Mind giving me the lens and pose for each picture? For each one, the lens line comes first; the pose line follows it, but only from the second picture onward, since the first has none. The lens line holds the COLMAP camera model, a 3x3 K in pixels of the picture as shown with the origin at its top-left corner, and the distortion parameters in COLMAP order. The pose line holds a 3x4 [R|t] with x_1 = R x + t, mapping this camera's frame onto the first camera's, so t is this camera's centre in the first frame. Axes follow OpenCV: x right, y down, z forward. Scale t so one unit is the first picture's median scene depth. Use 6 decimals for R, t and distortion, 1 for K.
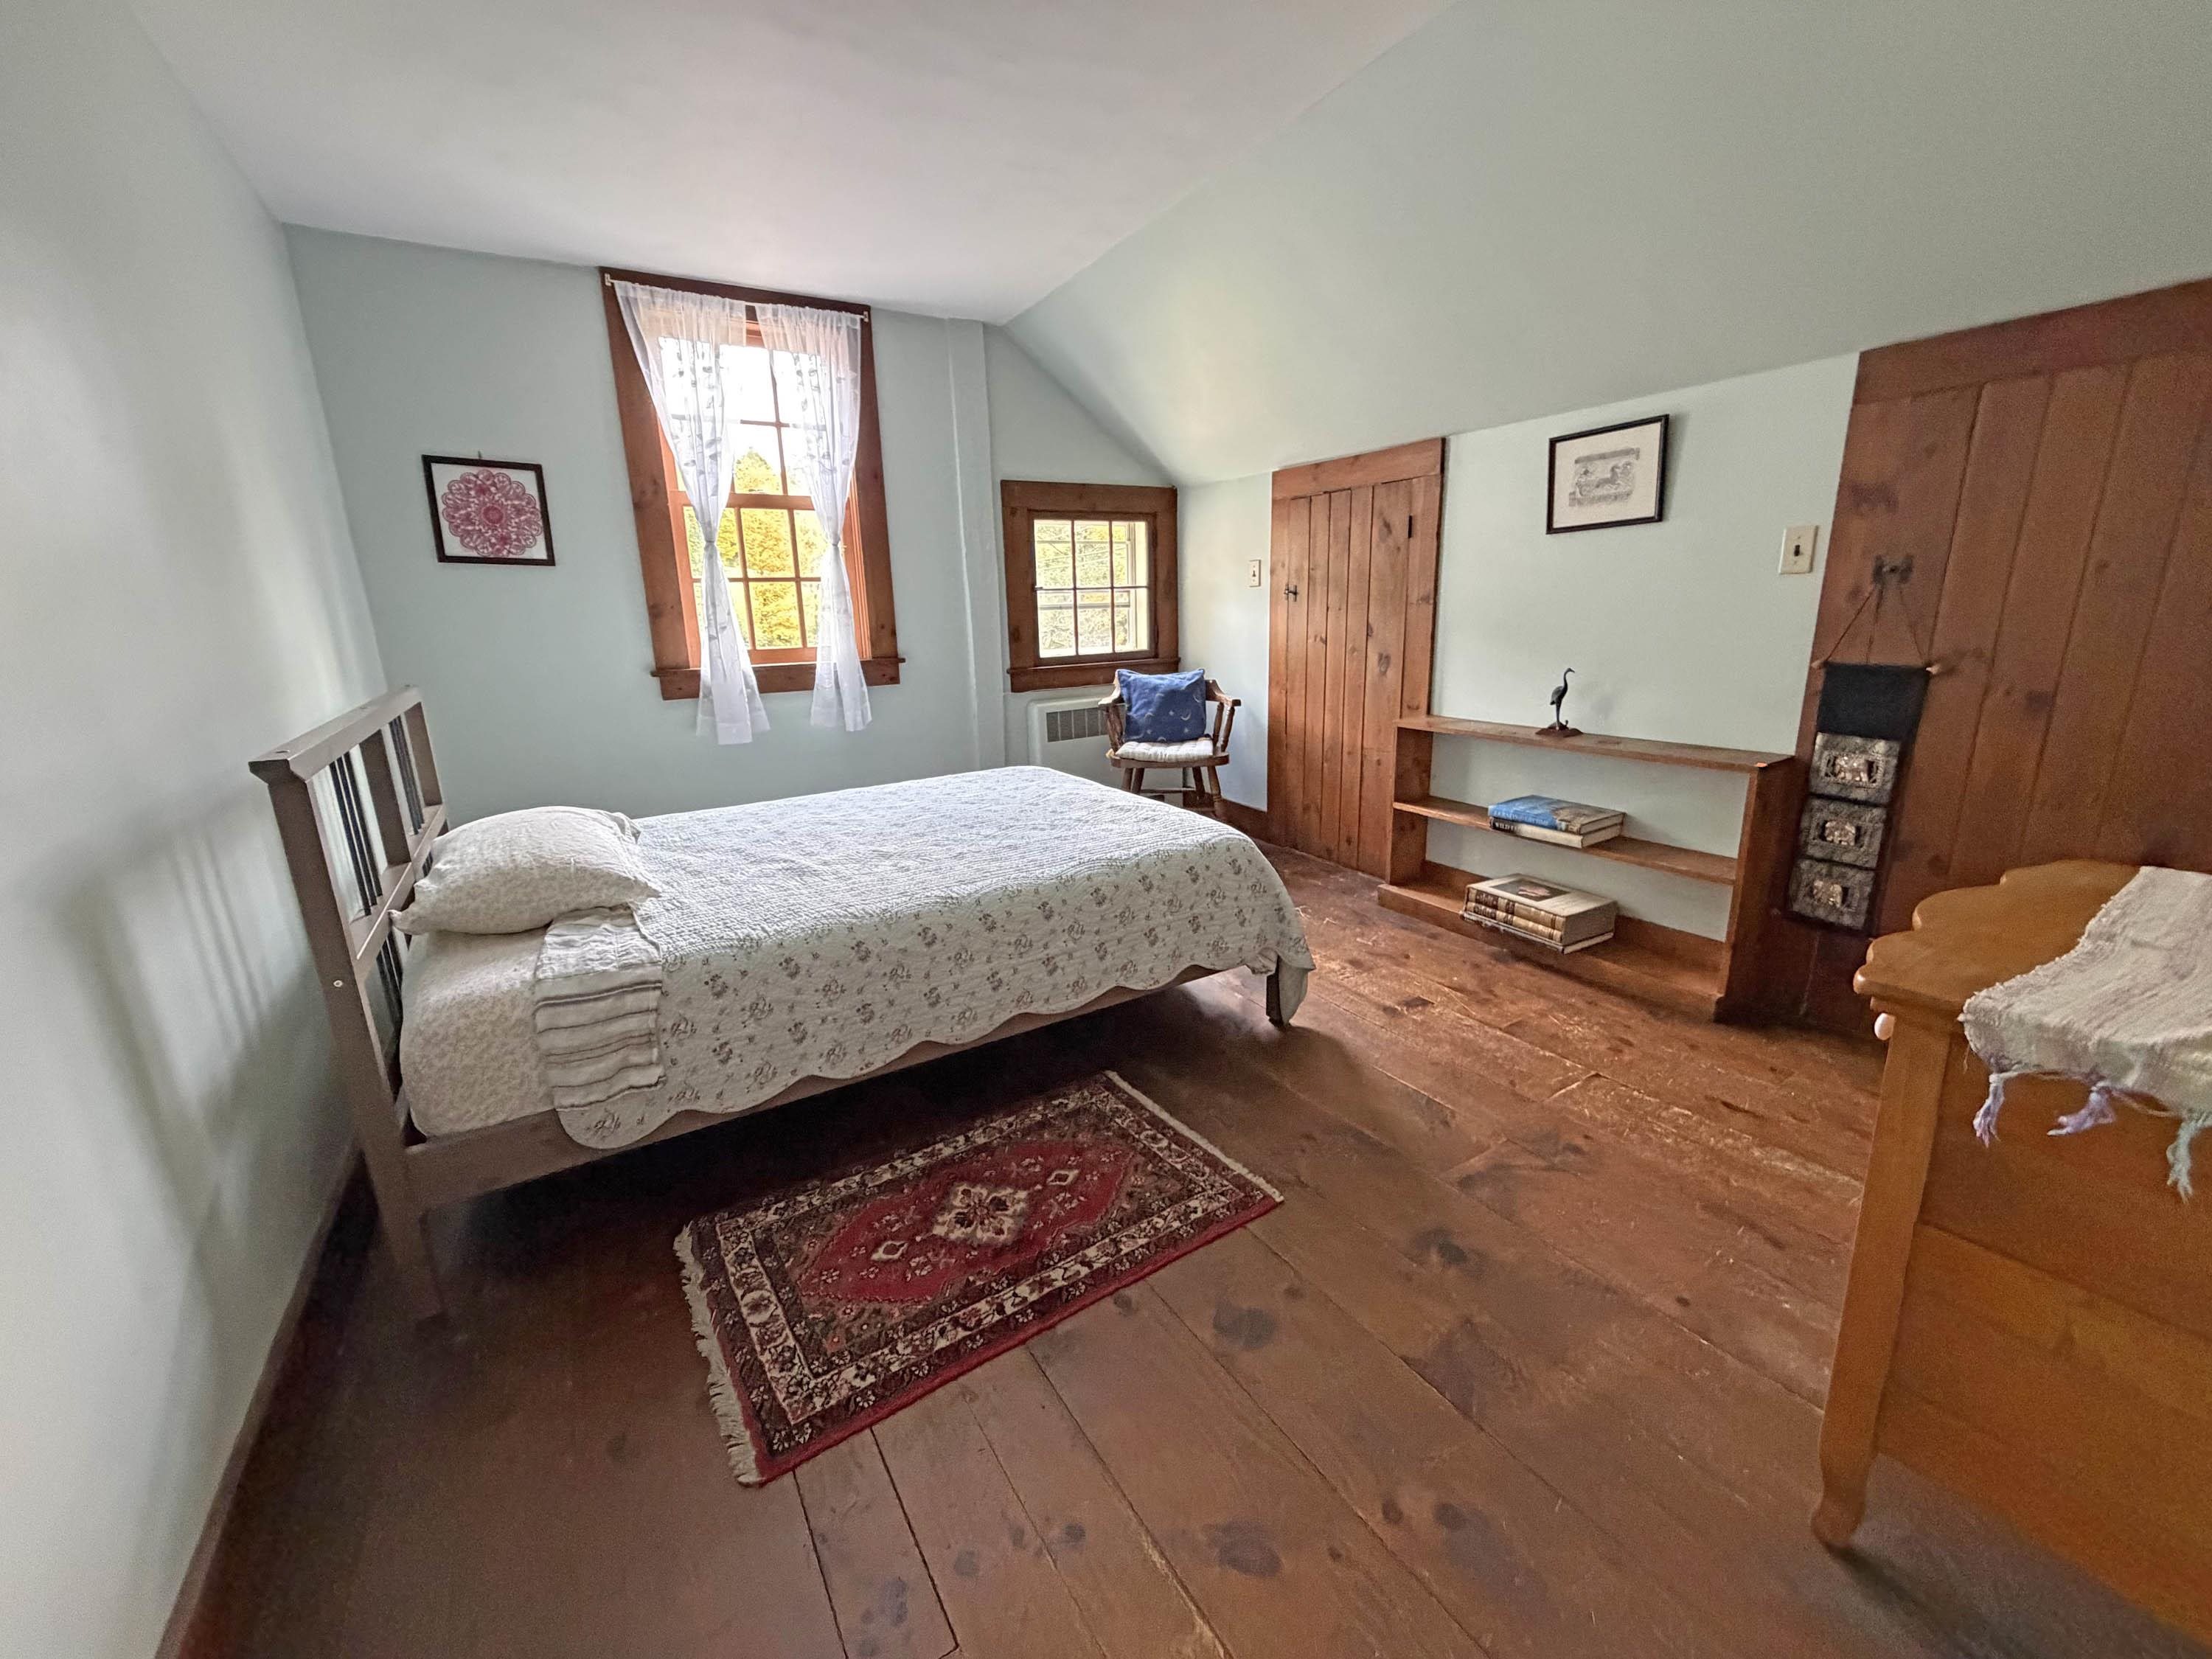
lens RADIAL K [[880.5, 0, 1097.5], [0, 880.5, 827.7], [0, 0, 1]] dist [-0.000620, 0.000495]
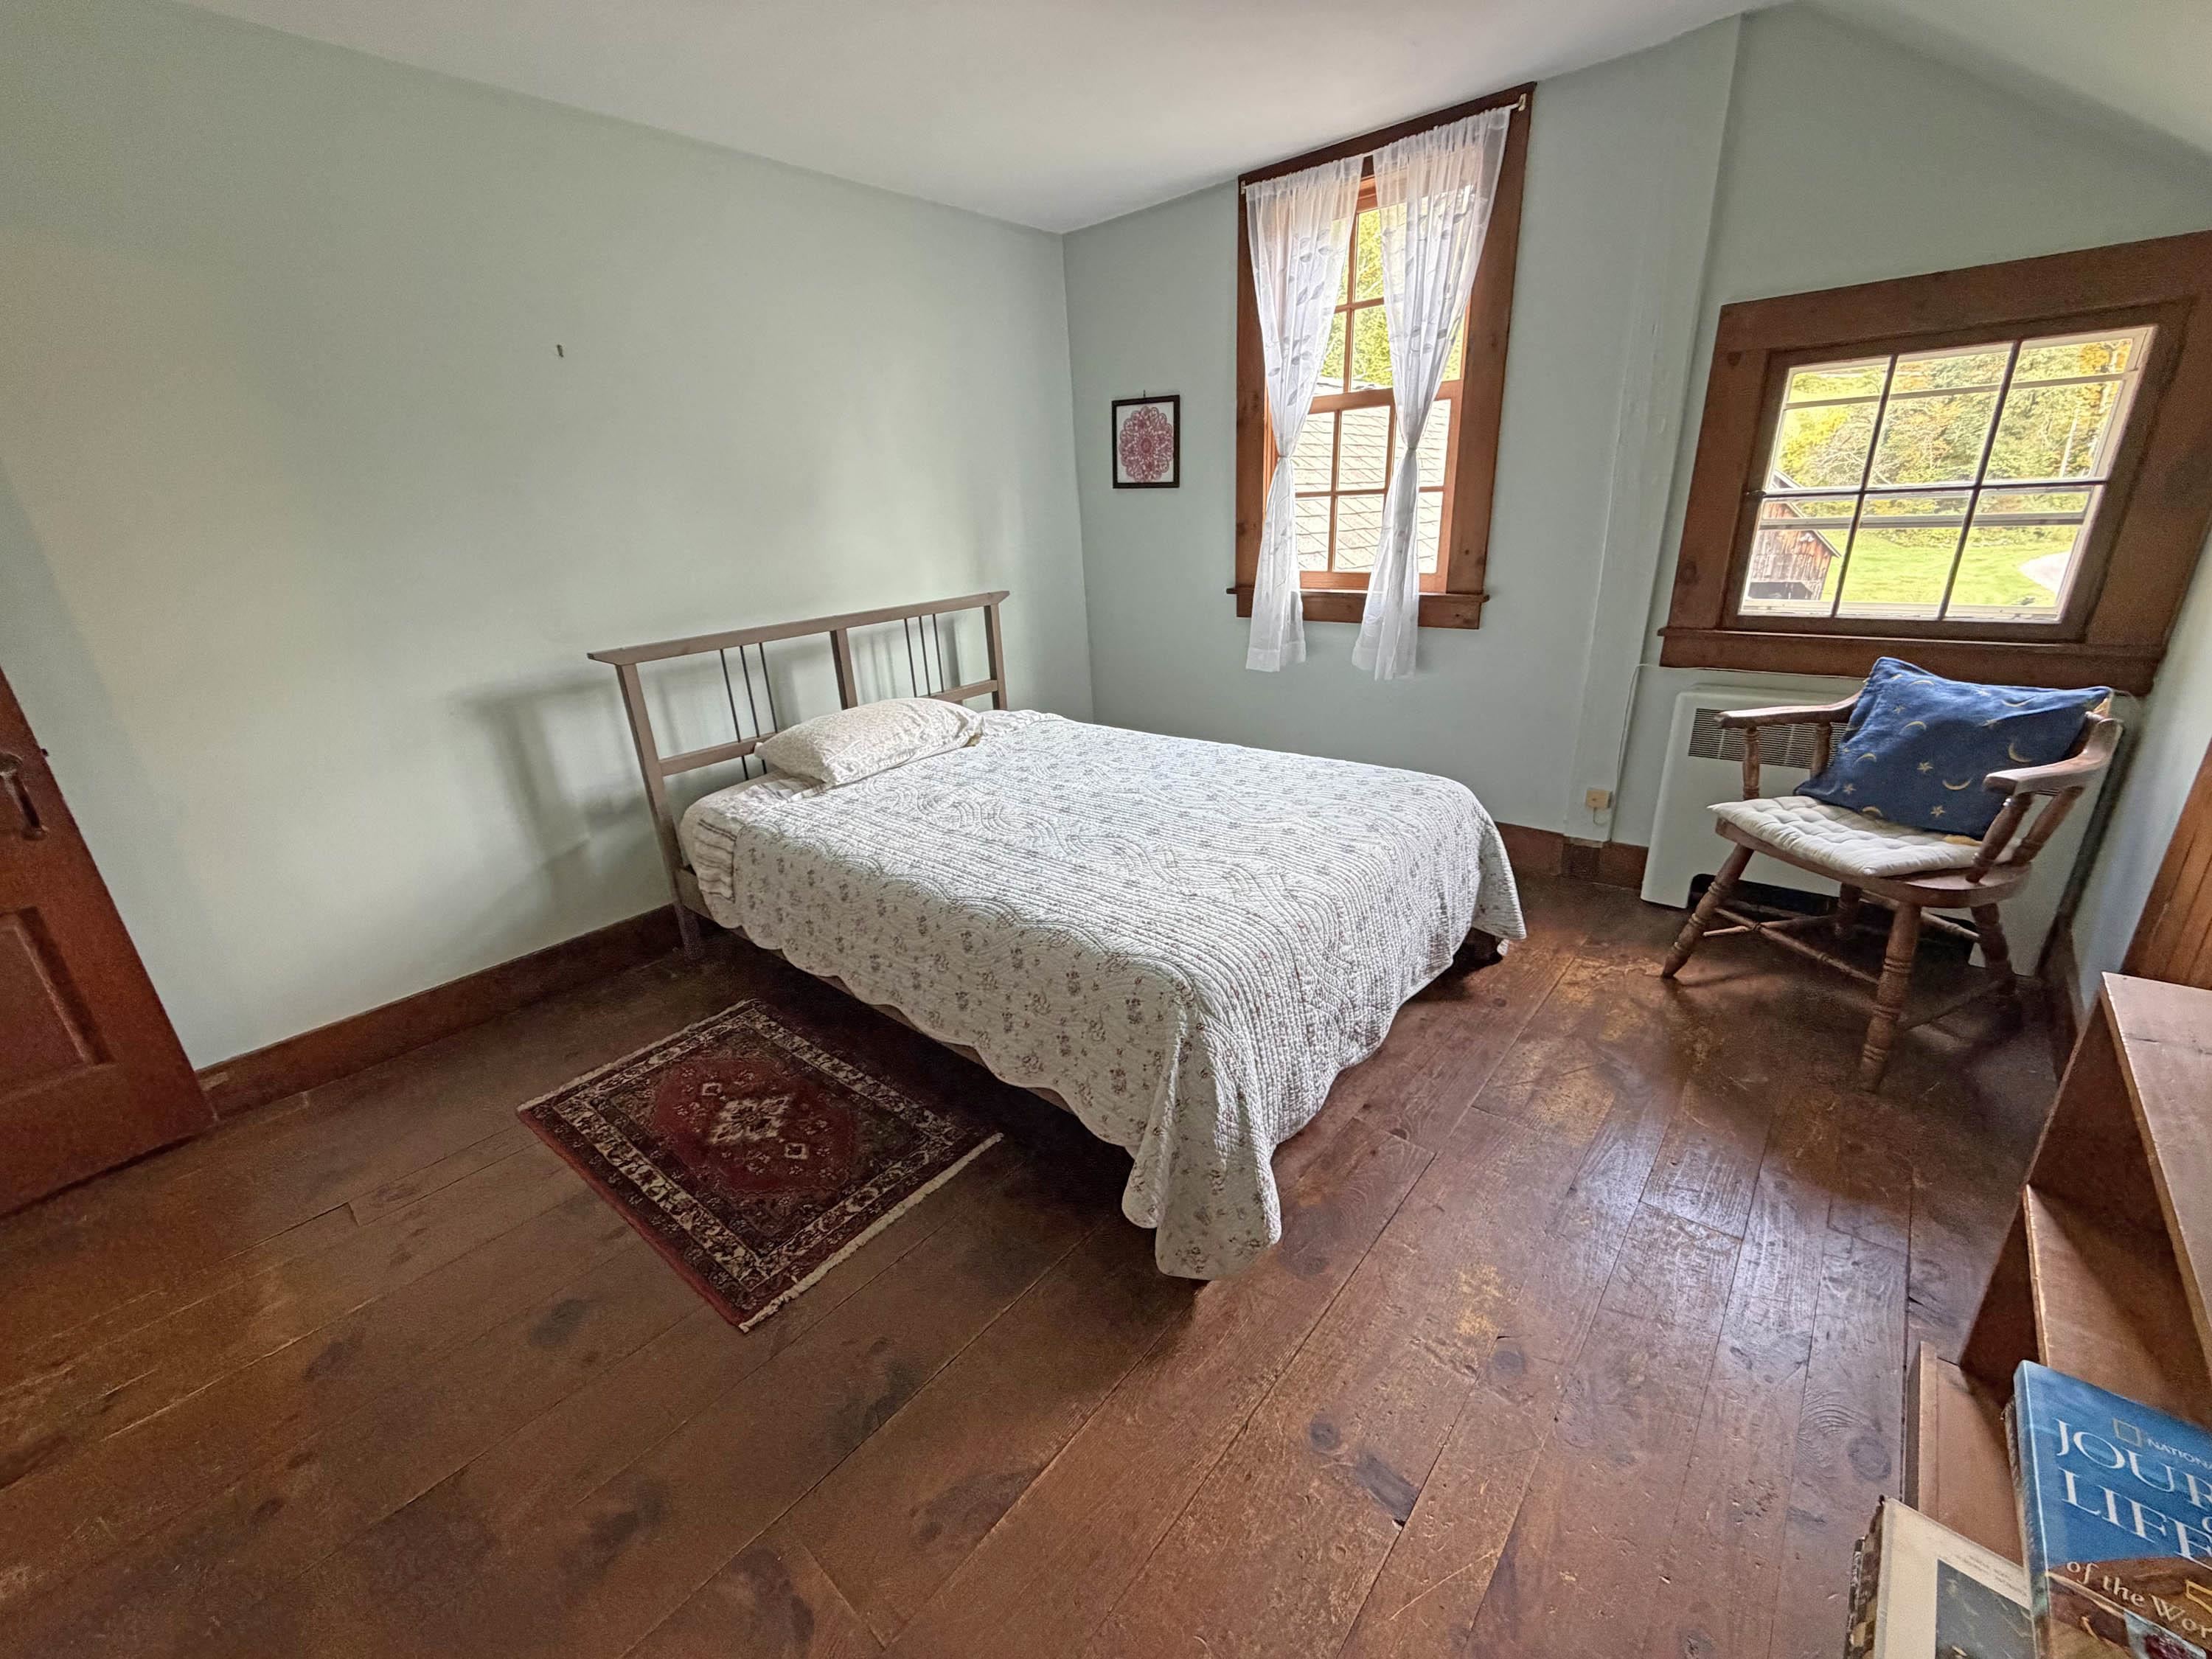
lens RADIAL K [[880.5, 0, 1099.6], [0, 880.5, 826.5], [0, 0, 1]] dist [-0.000620, 0.000495]
pose [[0.302872, 0.342149, -0.889496, 0.518162], [-0.195042, 0.935831, 0.293561, -0.205234], [0.932860, 0.084577, 0.350171, 0.555022]]
